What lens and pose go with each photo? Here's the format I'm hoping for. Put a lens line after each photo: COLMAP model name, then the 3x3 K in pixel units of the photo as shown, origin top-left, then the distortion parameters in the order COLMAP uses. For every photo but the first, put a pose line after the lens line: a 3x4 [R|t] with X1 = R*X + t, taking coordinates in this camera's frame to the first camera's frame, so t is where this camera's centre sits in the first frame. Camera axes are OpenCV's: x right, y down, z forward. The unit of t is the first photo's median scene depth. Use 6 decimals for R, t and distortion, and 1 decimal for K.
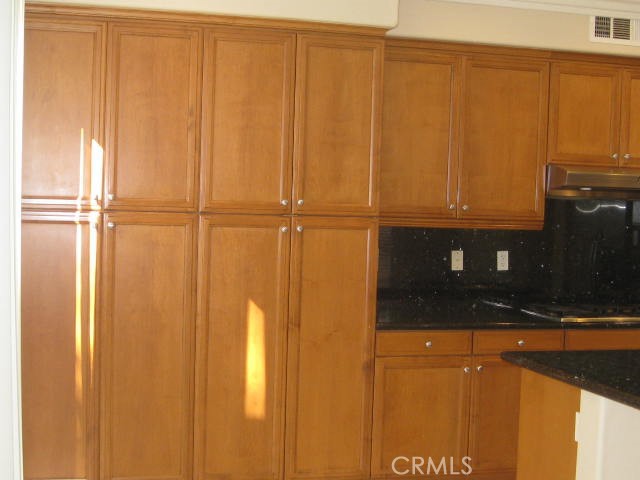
lens RADIAL K [[1032.5, 0, 320.0], [0, 1032.5, 240.0], [0, 0, 1]] dist [-0.138226, 0.070210]
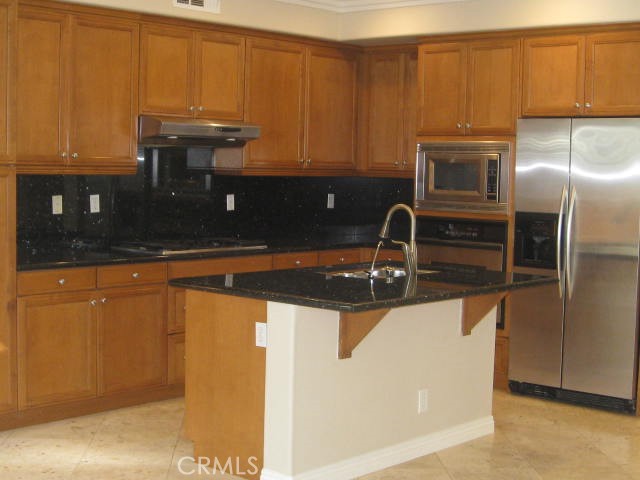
lens RADIAL K [[1070.0, 0, 320.0], [0, 1070.0, 240.0], [0, 0, 1]] dist [-0.129885, 0.106675]
pose [[0.831869, -0.050607, 0.552660, -0.270312], [0.021477, 0.998023, 0.059062, -0.003023], [-0.554556, -0.037262, 0.831312, -0.078932]]
